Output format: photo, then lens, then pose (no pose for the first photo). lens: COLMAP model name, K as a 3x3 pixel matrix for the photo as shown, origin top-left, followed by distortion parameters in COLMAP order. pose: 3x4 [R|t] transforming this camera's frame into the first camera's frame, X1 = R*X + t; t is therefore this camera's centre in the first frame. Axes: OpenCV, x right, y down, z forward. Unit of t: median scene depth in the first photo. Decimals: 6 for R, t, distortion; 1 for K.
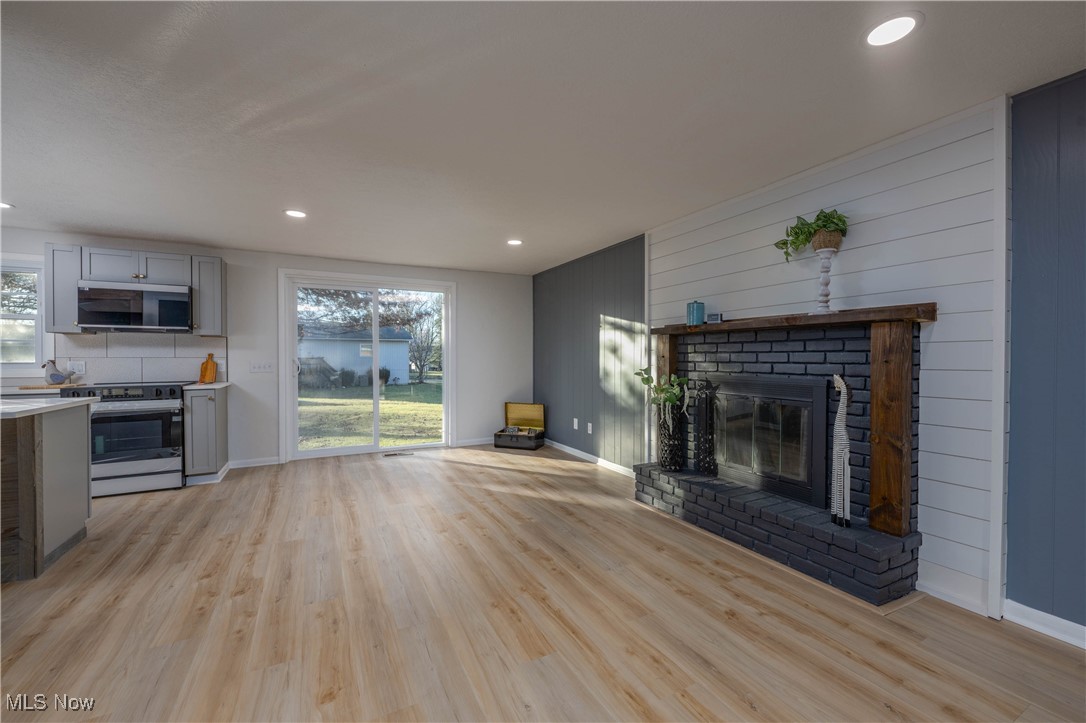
lens RADIAL K [[437.9, 0, 537.9], [0, 437.9, 359.4], [0, 0, 1]] dist [-0.003728, 0.000235]
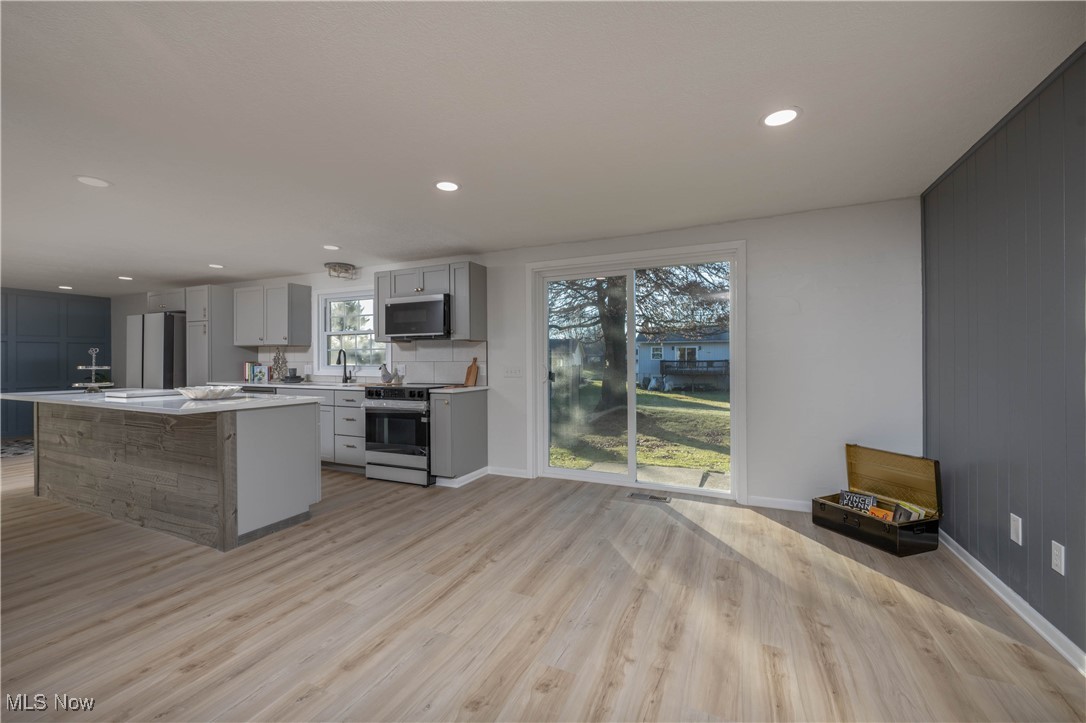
lens RADIAL K [[437.9, 0, 539.6], [0, 437.9, 358.0], [0, 0, 1]] dist [-0.003728, 0.000235]
pose [[0.618763, -0.006286, -0.785553, 0.223762], [0.000687, 0.999972, -0.007461, -0.006478], [0.785577, 0.004077, 0.618750, 0.718287]]
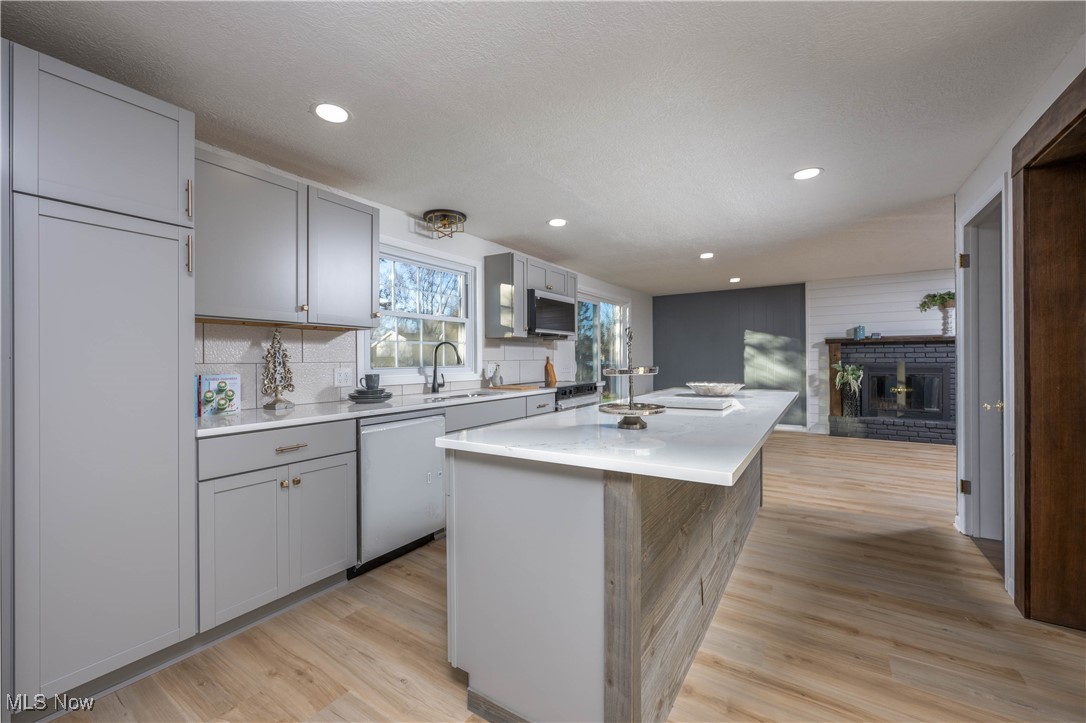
lens RADIAL K [[437.9, 0, 528.2], [0, 437.9, 366.0], [0, 0, 1]] dist [-0.003728, 0.000235]
pose [[0.873635, -0.017560, 0.486265, -2.009030], [0.013832, 0.999841, 0.011256, -0.001649], [-0.486385, -0.003107, 0.873739, 0.050604]]
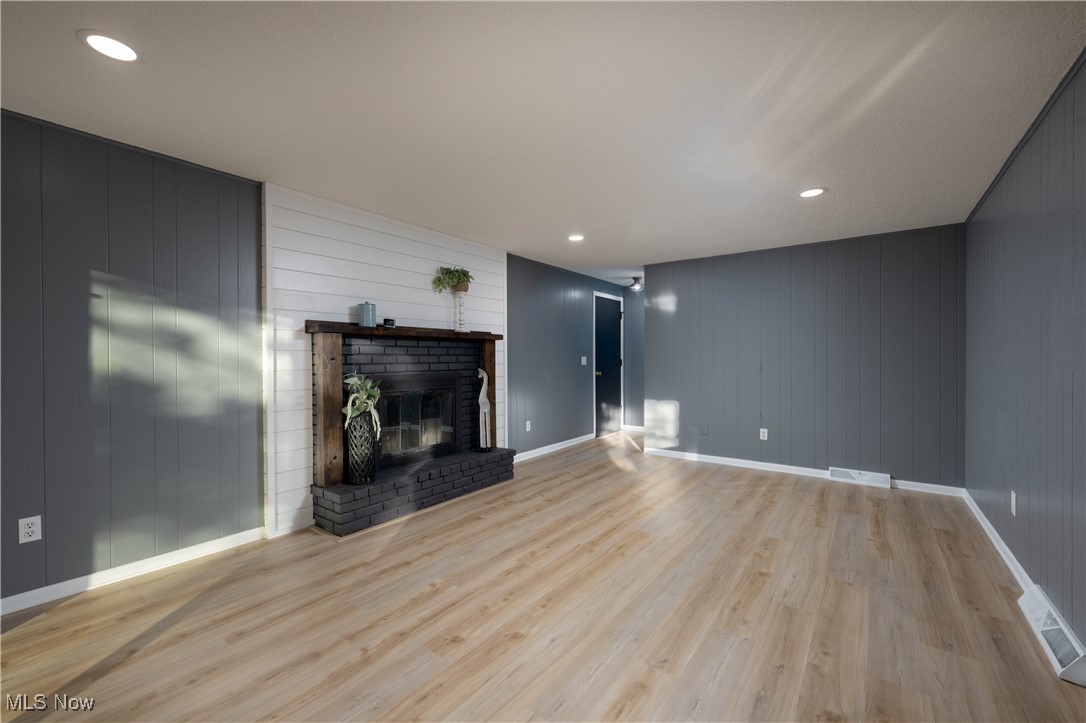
lens RADIAL K [[437.9, 0, 539.4], [0, 437.9, 359.7], [0, 0, 1]] dist [-0.003728, 0.000235]
pose [[-0.436904, -0.004868, 0.899495, -0.769738], [0.005414, 0.999953, 0.008041, -0.011465], [-0.899492, 0.008383, -0.436857, 1.199980]]
